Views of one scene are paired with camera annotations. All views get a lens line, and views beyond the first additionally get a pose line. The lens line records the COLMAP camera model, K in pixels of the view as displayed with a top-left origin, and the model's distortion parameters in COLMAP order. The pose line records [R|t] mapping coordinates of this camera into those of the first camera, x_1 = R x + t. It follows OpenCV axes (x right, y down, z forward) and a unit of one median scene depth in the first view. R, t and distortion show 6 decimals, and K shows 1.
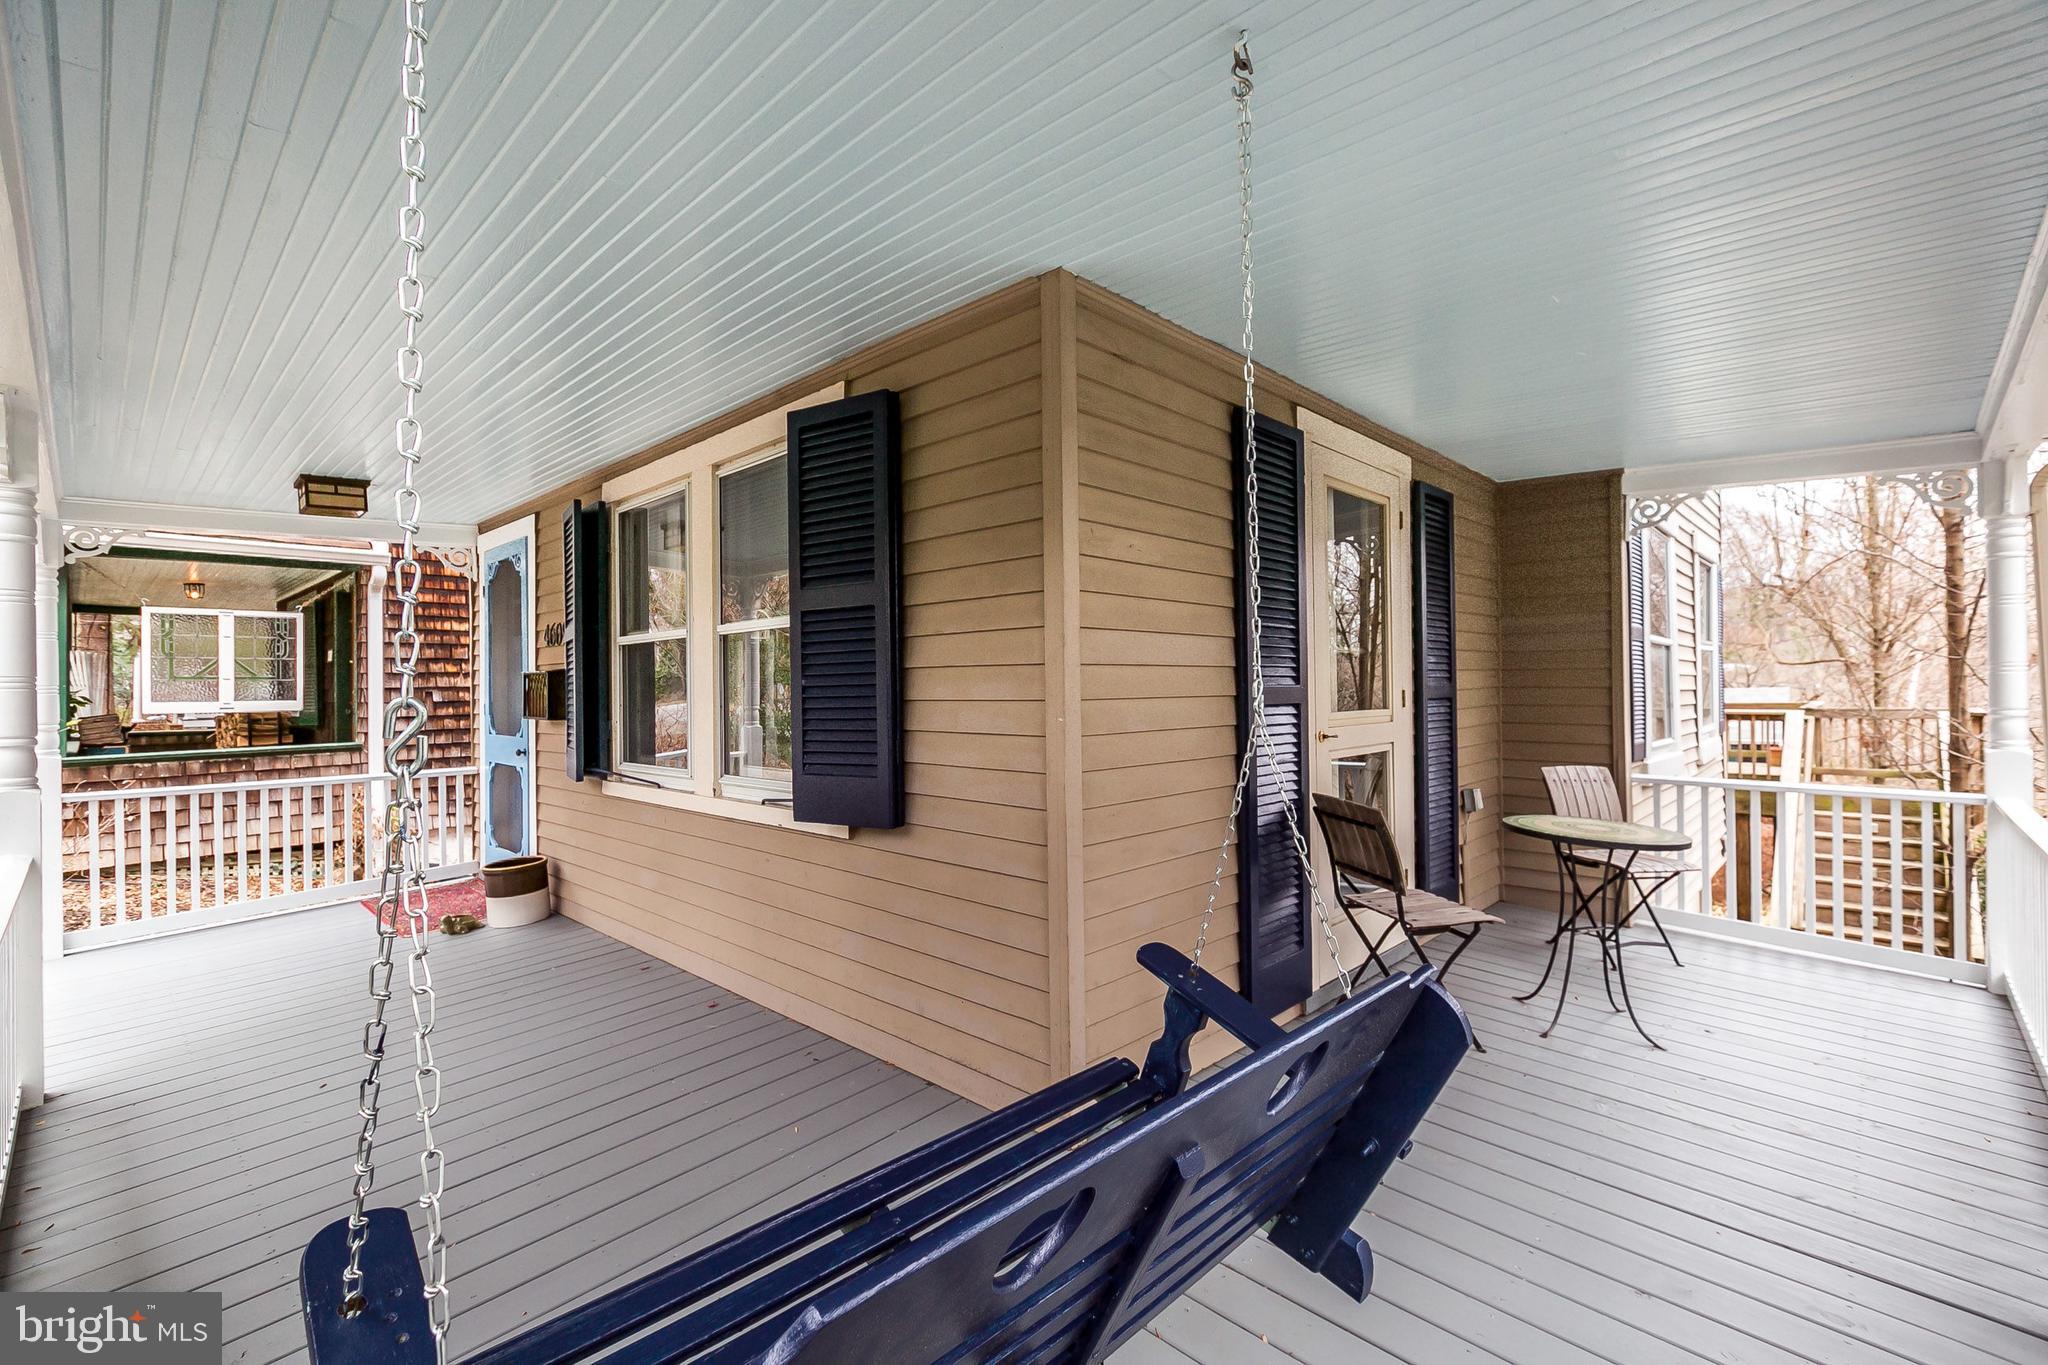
lens RADIAL K [[906.4, 0, 1023.8], [0, 906.4, 705.7], [0, 0, 1]] dist [0.000704, -0.005113]
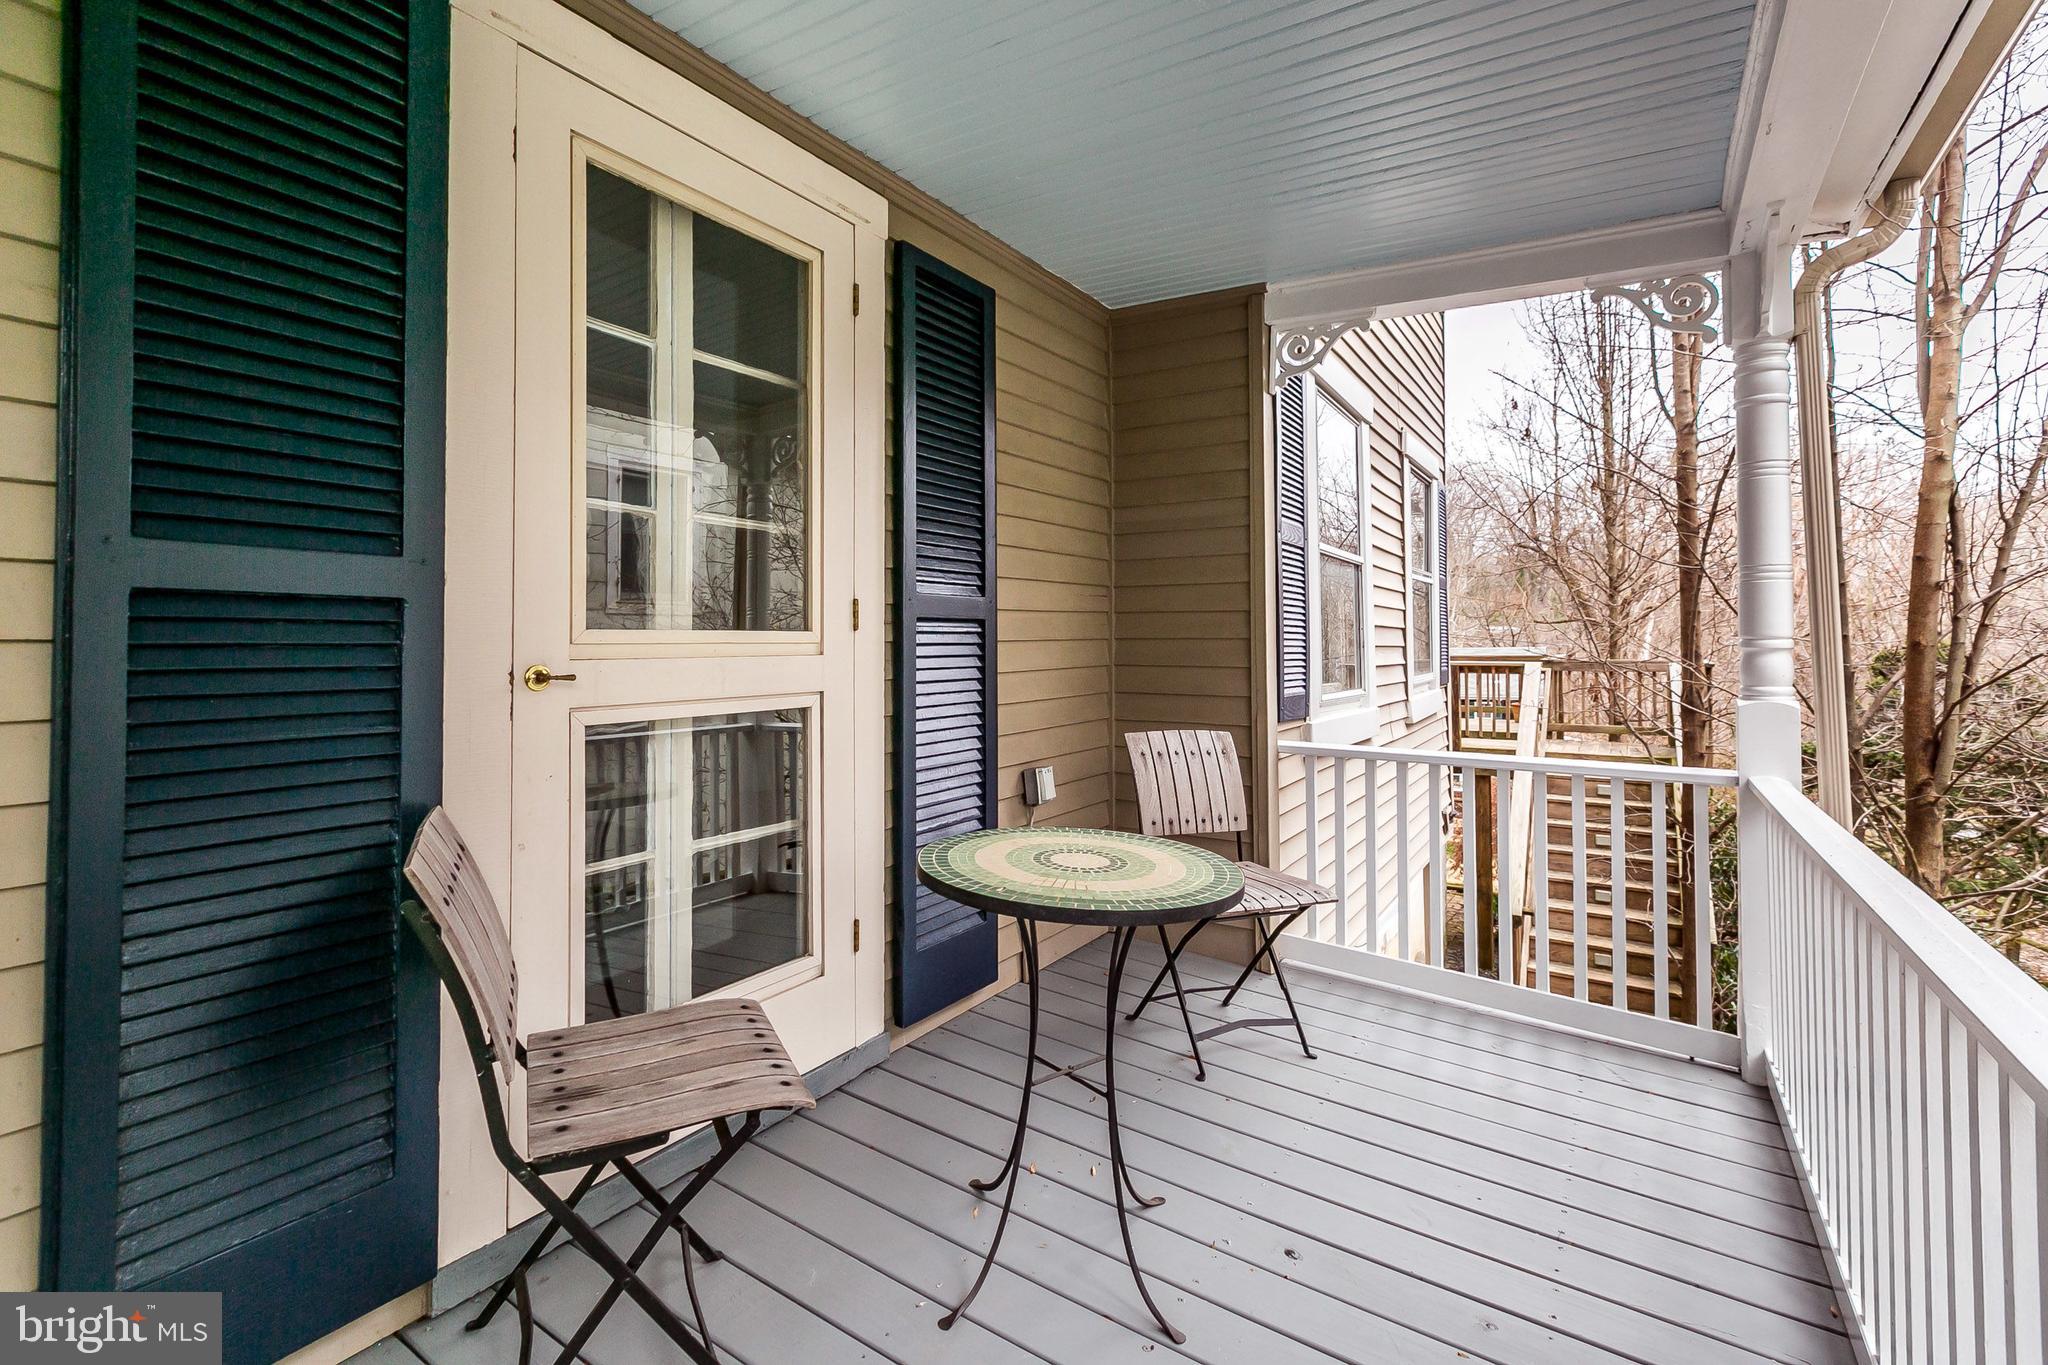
lens RADIAL K [[936.0, 0, 1031.3], [0, 936.0, 654.0], [0, 0, 1]] dist [-0.000551, -0.000170]
pose [[0.981153, 0.005233, 0.193162, 0.373197], [-0.003135, 0.999933, -0.011164, 0.020092], [-0.193207, 0.010348, 0.981103, 0.370442]]
